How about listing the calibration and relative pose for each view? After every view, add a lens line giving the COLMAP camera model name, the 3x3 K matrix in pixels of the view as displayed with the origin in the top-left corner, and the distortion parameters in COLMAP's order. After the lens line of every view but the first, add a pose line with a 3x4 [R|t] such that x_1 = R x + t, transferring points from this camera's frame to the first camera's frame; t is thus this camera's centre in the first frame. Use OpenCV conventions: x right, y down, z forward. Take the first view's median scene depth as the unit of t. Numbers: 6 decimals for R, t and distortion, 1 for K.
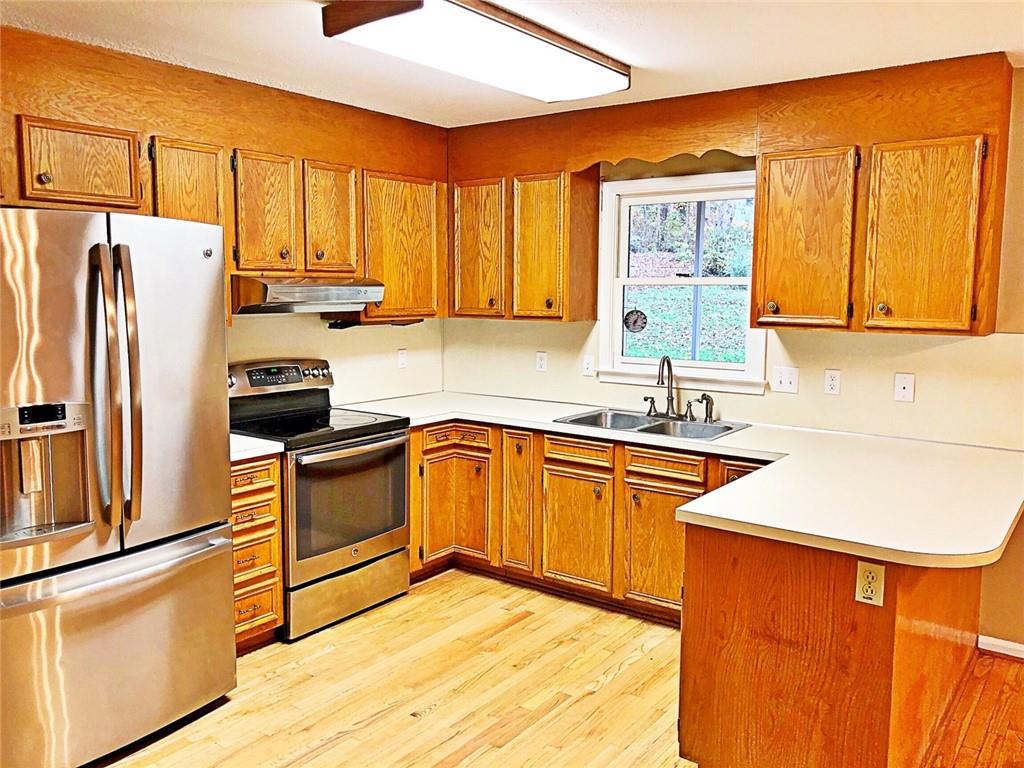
lens RADIAL K [[836.4, 0, 513.3], [0, 836.4, 370.9], [0, 0, 1]] dist [-0.014911, -0.008906]
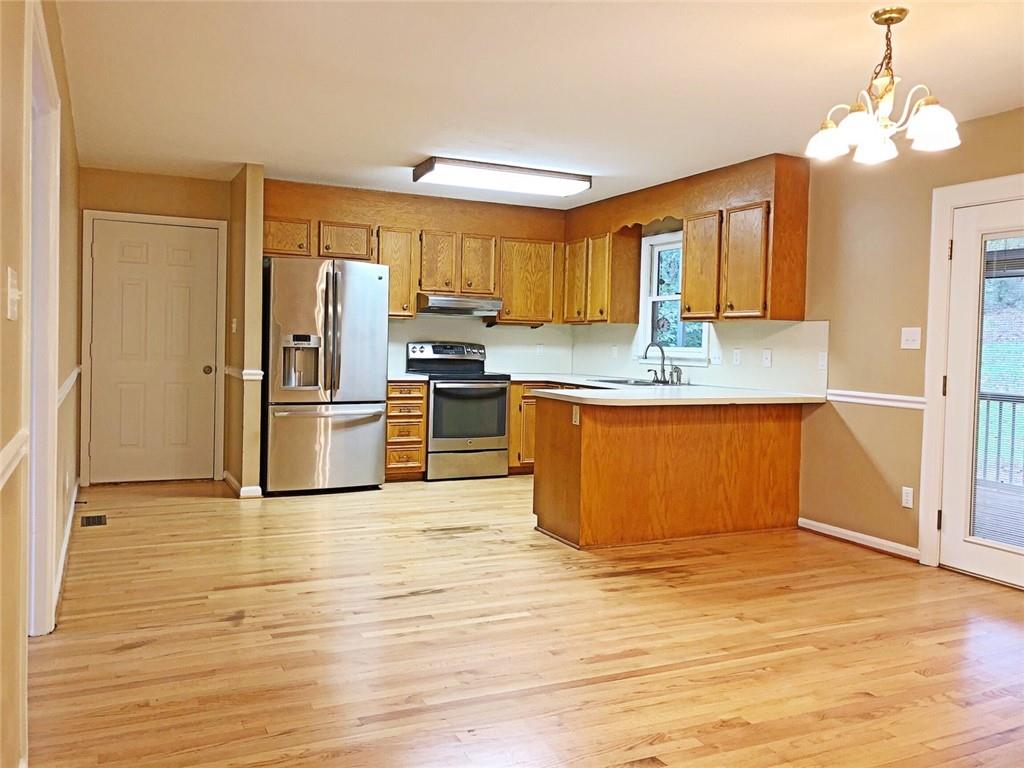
lens RADIAL K [[839.2, 0, 510.1], [0, 839.2, 374.7], [0, 0, 1]] dist [0.021427, -0.002340]
pose [[0.881066, 0.032666, -0.471865, 0.733803], [-0.066070, 0.996331, -0.054393, 0.157724], [0.468357, 0.079100, 0.879991, -0.581260]]
